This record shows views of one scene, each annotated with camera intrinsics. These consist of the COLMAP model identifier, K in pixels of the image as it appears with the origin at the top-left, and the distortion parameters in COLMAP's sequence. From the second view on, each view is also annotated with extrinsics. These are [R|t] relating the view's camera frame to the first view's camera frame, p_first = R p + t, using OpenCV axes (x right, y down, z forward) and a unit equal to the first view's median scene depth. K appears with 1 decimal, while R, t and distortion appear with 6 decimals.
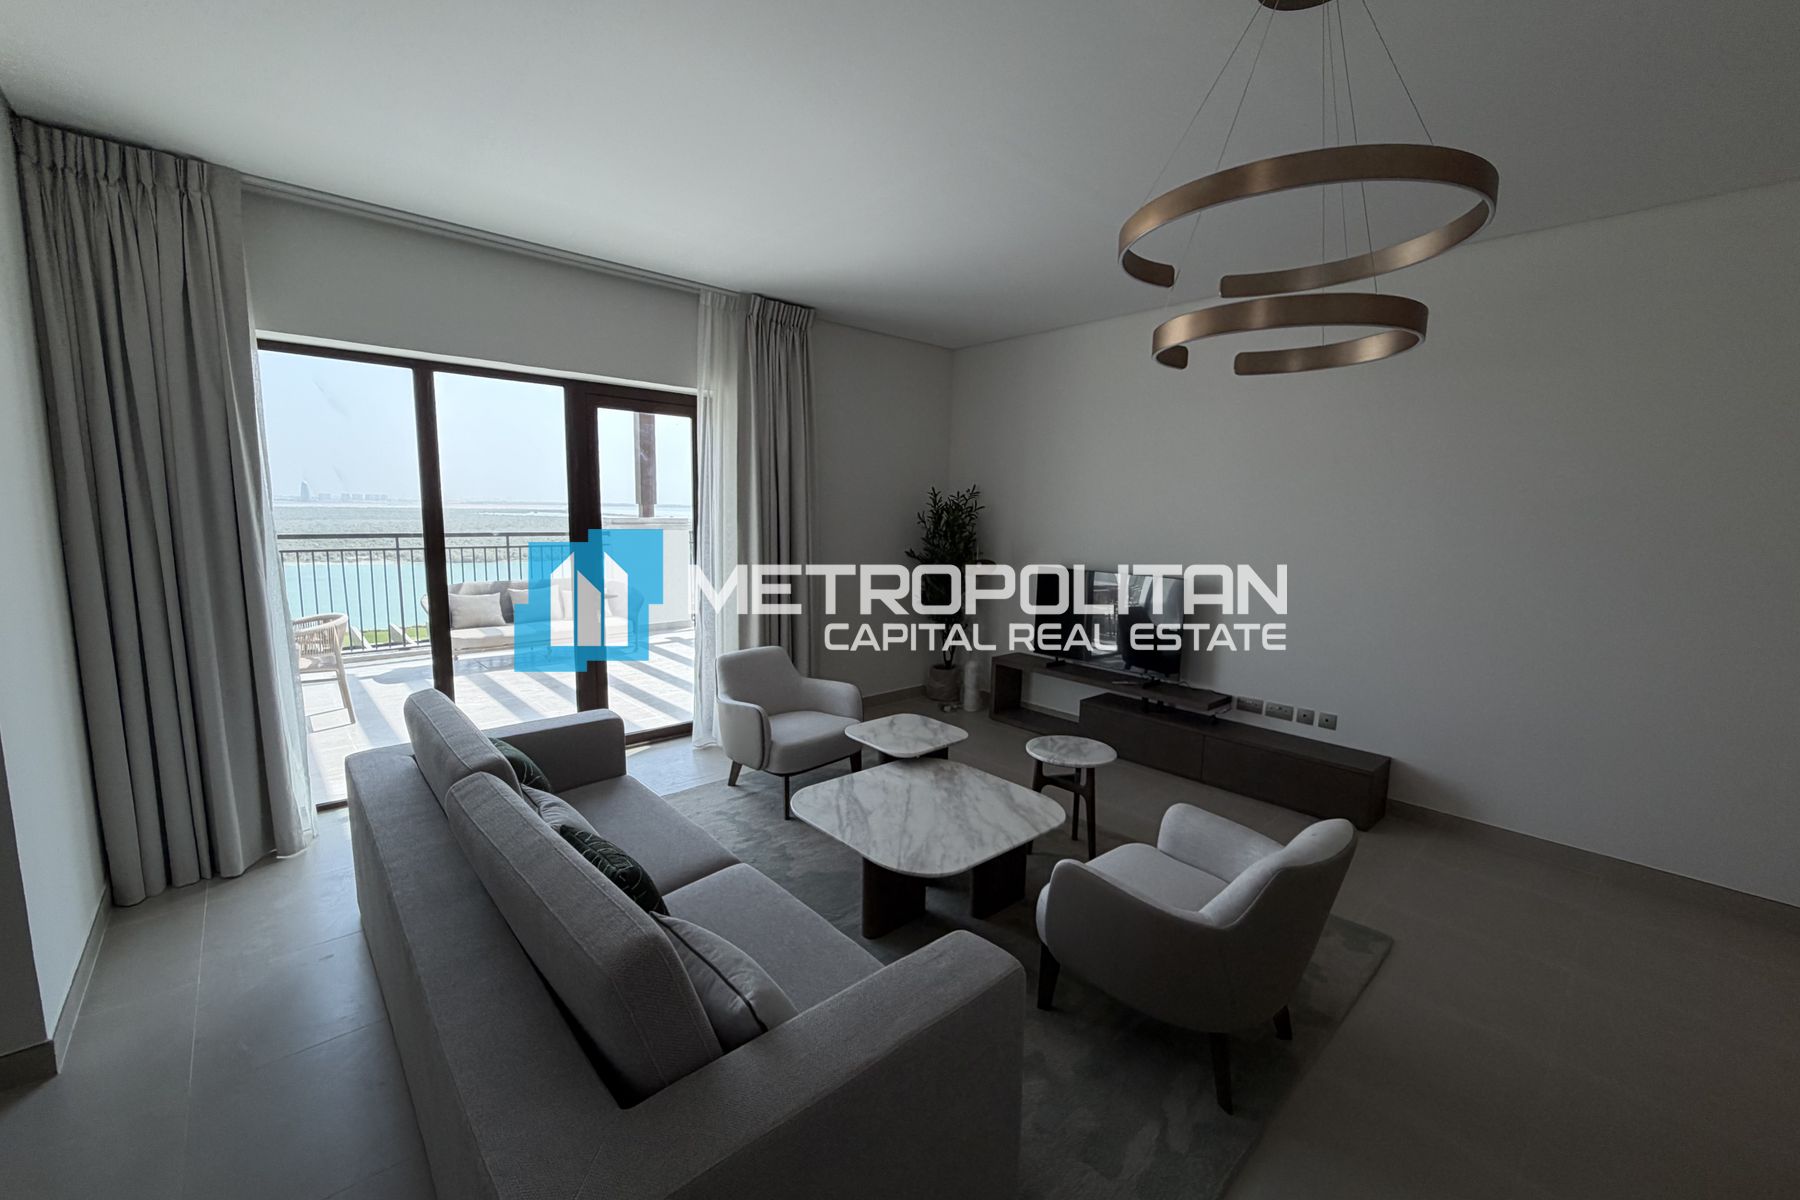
lens RADIAL K [[718.4, 0, 895.9], [0, 718.4, 601.5], [0, 0, 1]] dist [-0.000417, 0.000070]
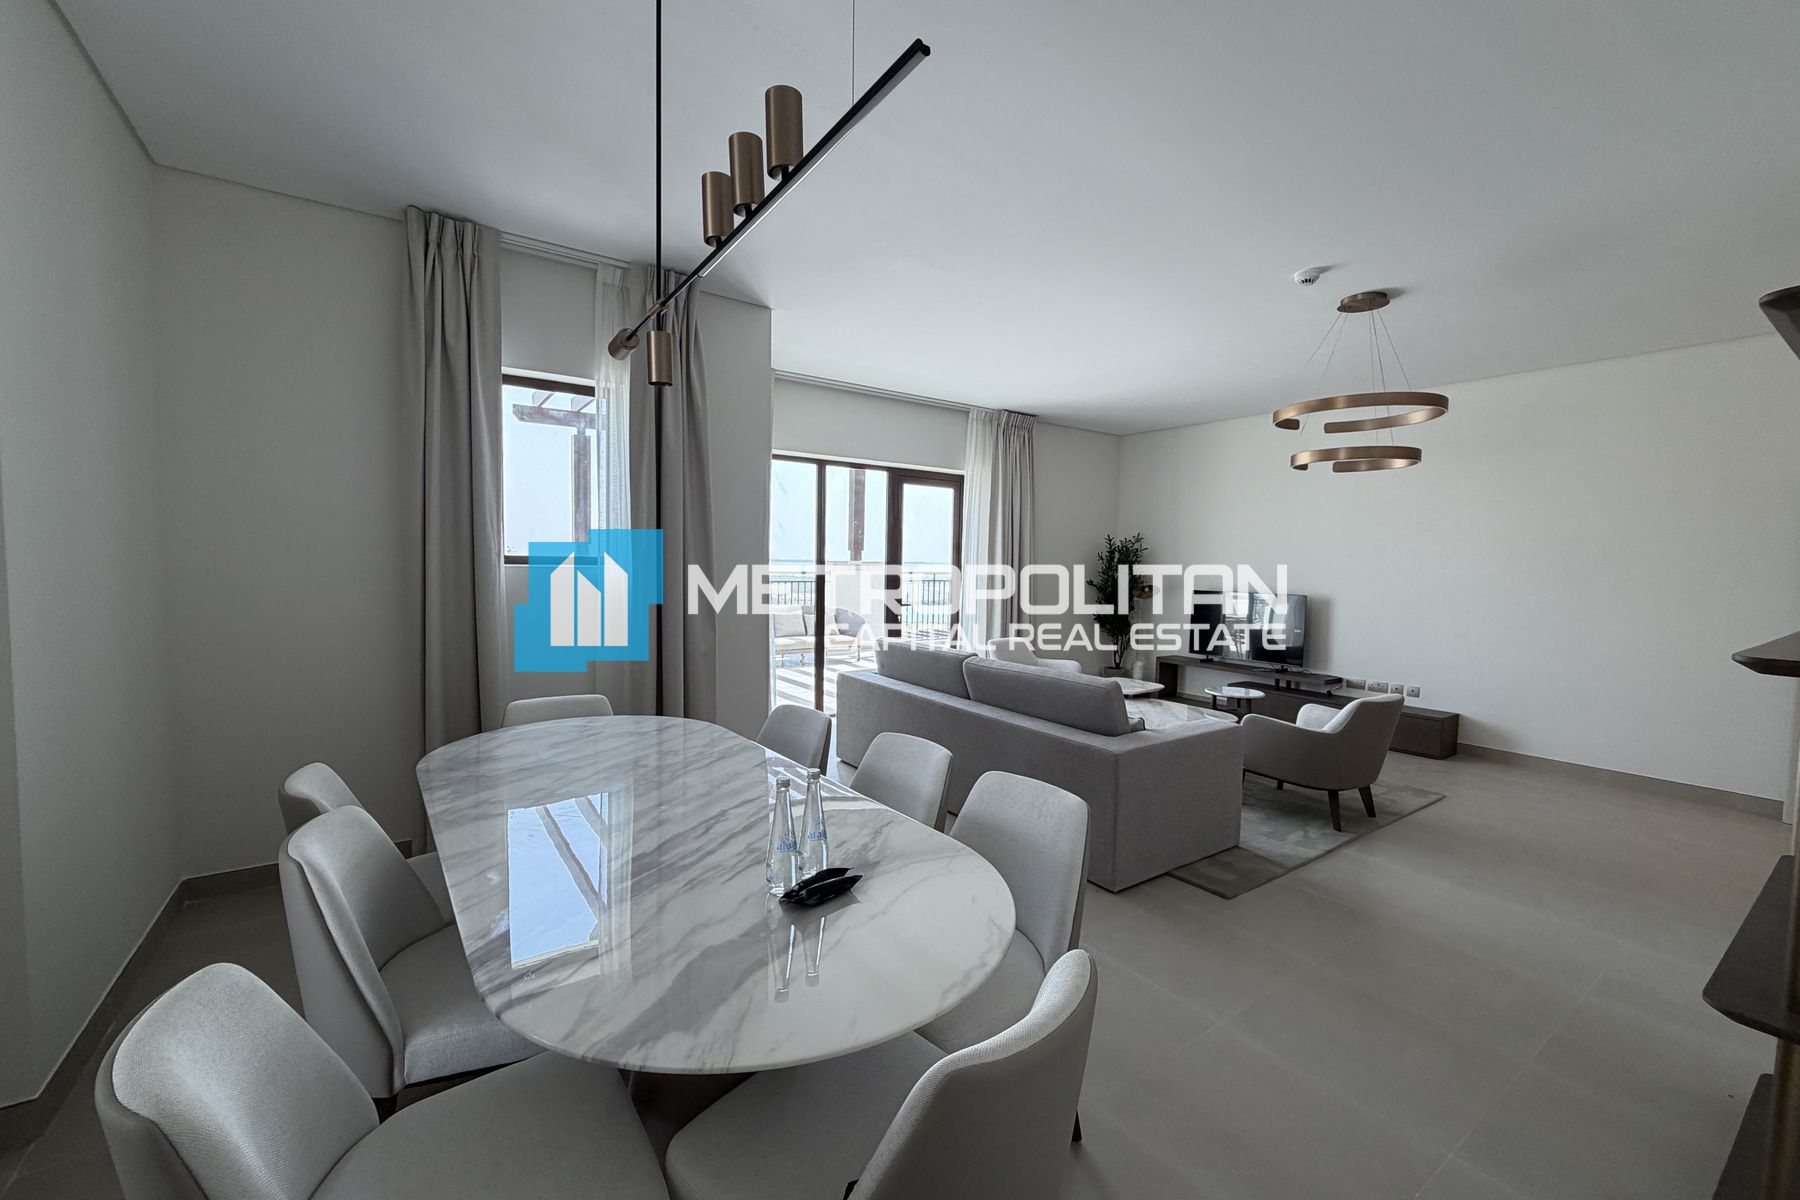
lens RADIAL K [[718.4, 0, 895.9], [0, 718.4, 601.5], [0, 0, 1]] dist [-0.000417, 0.000070]
pose [[0.991879, 0.007177, -0.126980, -0.233915], [-0.016635, 0.997150, -0.073584, 0.103002], [0.126090, 0.075098, 0.989172, -0.539775]]
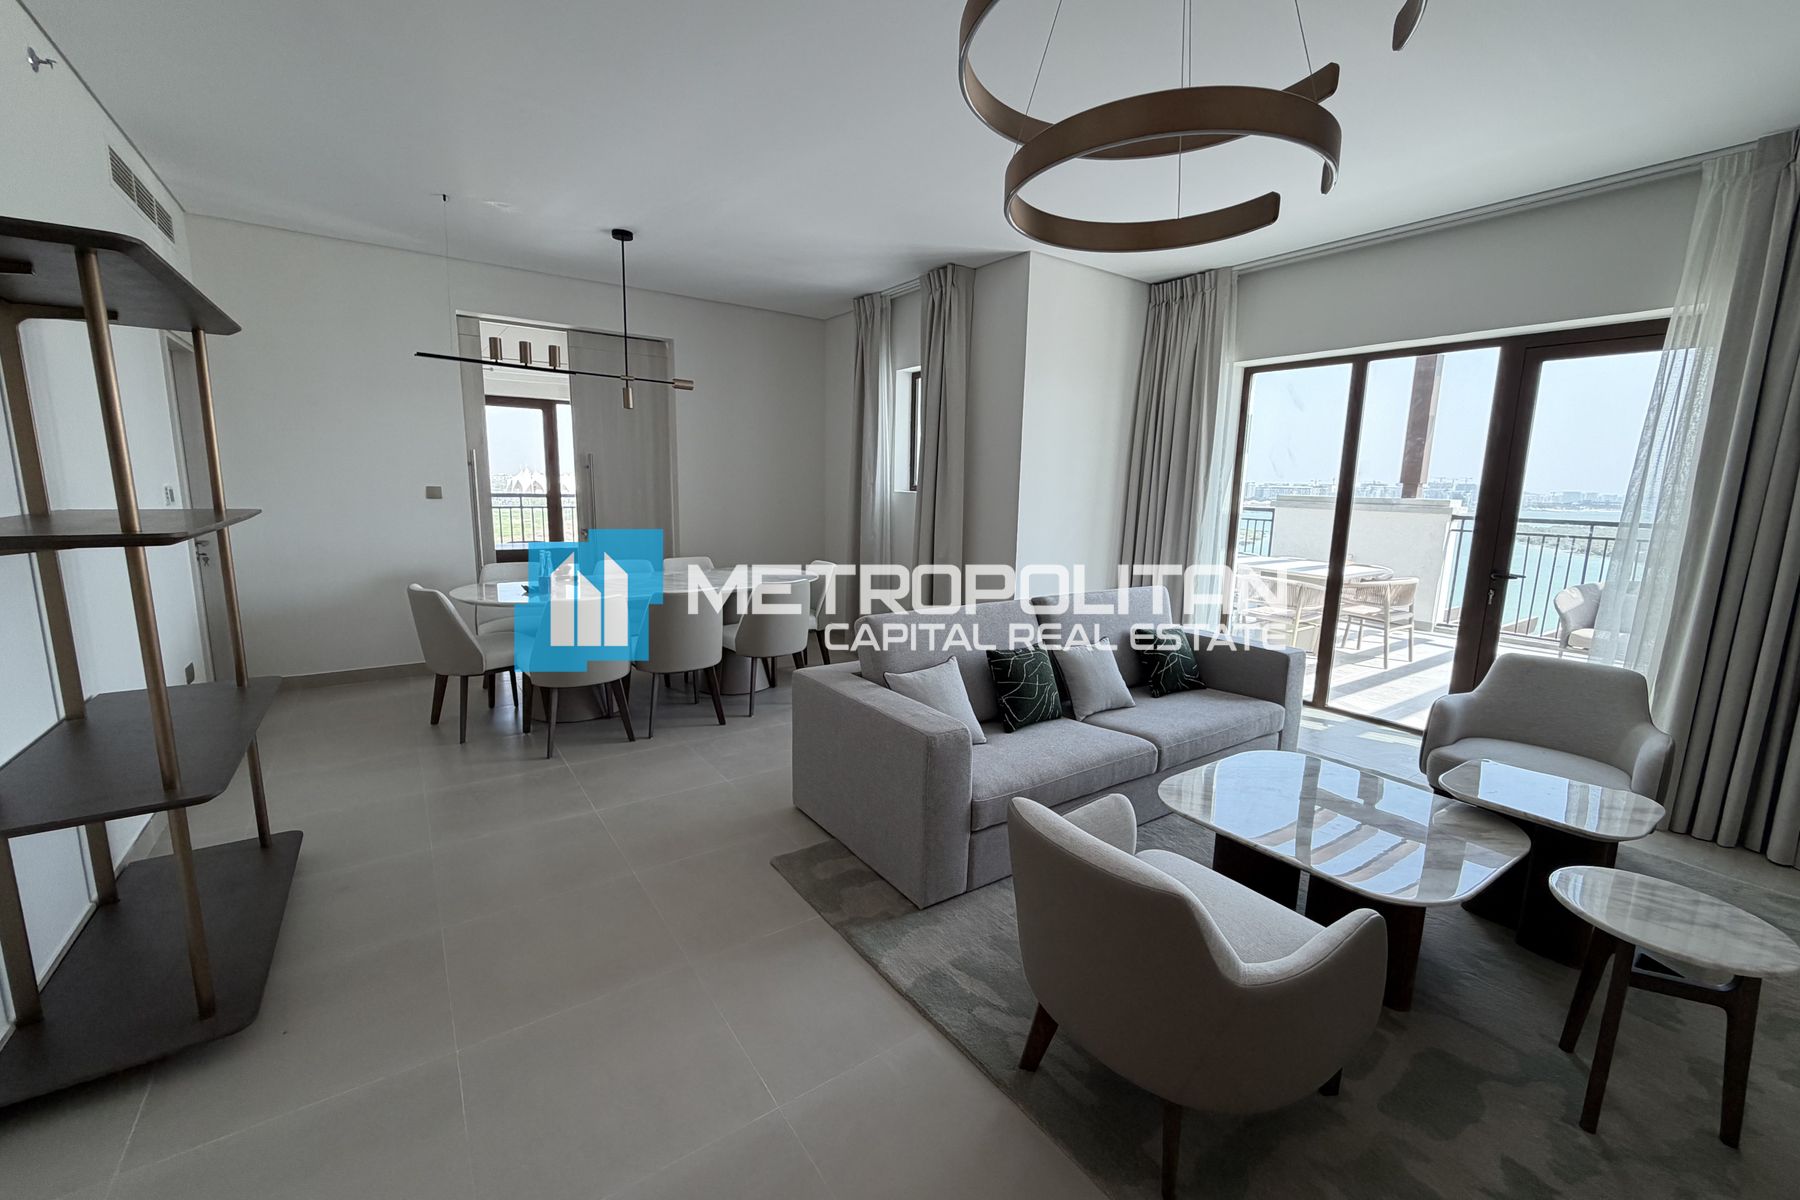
lens RADIAL K [[718.4, 0, 895.9], [0, 718.4, 601.5], [0, 0, 1]] dist [-0.000417, 0.000070]
pose [[-0.121048, 0.142453, -0.982372, 0.589290], [-0.155449, 0.974718, 0.160498, -0.002751], [0.980399, 0.172137, -0.095843, 0.366088]]
